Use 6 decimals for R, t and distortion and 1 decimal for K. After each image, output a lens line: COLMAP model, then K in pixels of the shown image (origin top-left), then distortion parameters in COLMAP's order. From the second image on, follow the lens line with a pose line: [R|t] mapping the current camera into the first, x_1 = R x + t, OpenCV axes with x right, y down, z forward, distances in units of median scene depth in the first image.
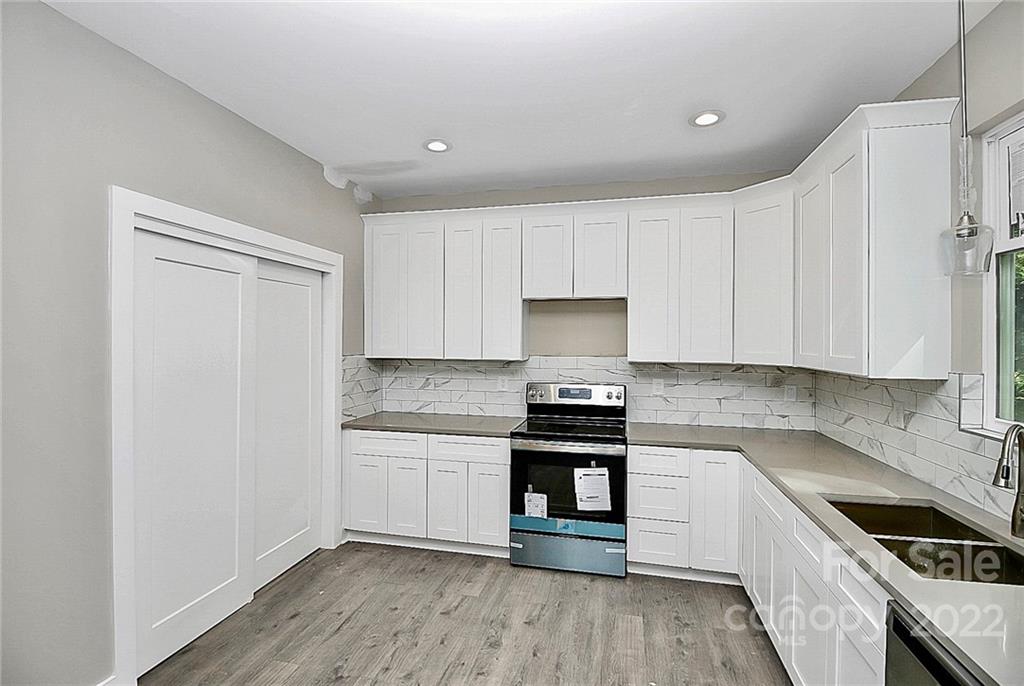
lens RADIAL K [[497.9, 0, 503.4], [0, 497.9, 338.9], [0, 0, 1]] dist [0.004716, -0.008745]
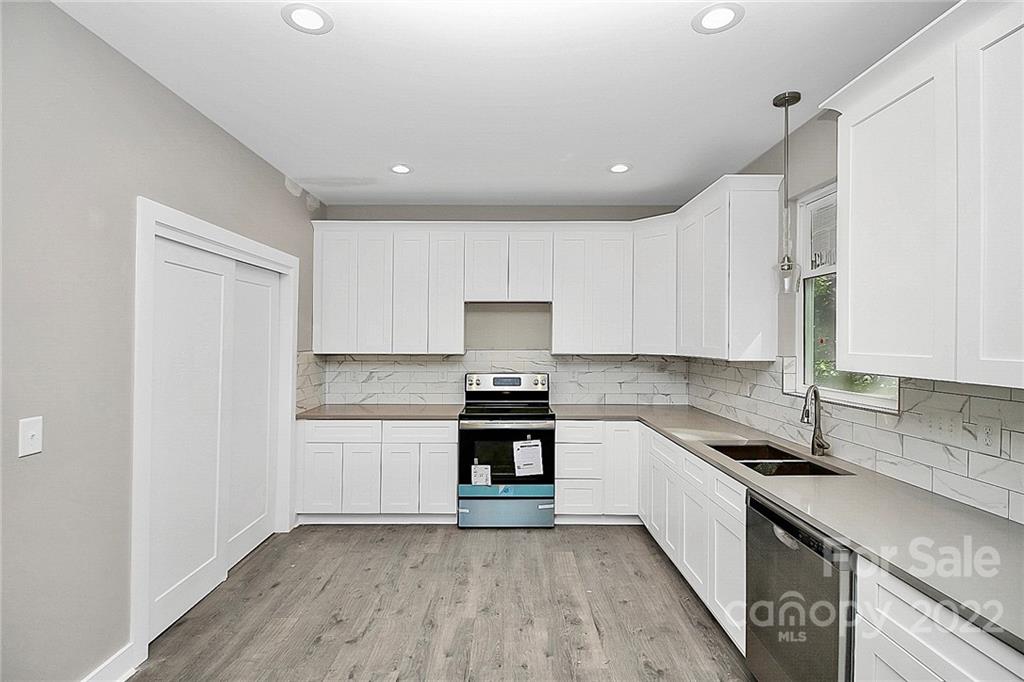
lens RADIAL K [[497.9, 0, 501.8], [0, 497.9, 339.2], [0, 0, 1]] dist [0.004716, -0.008745]
pose [[0.973304, -0.004418, 0.229476, -0.169473], [0.003698, 0.999987, 0.003564, 0.005728], [-0.229488, -0.002620, 0.973308, -0.181377]]
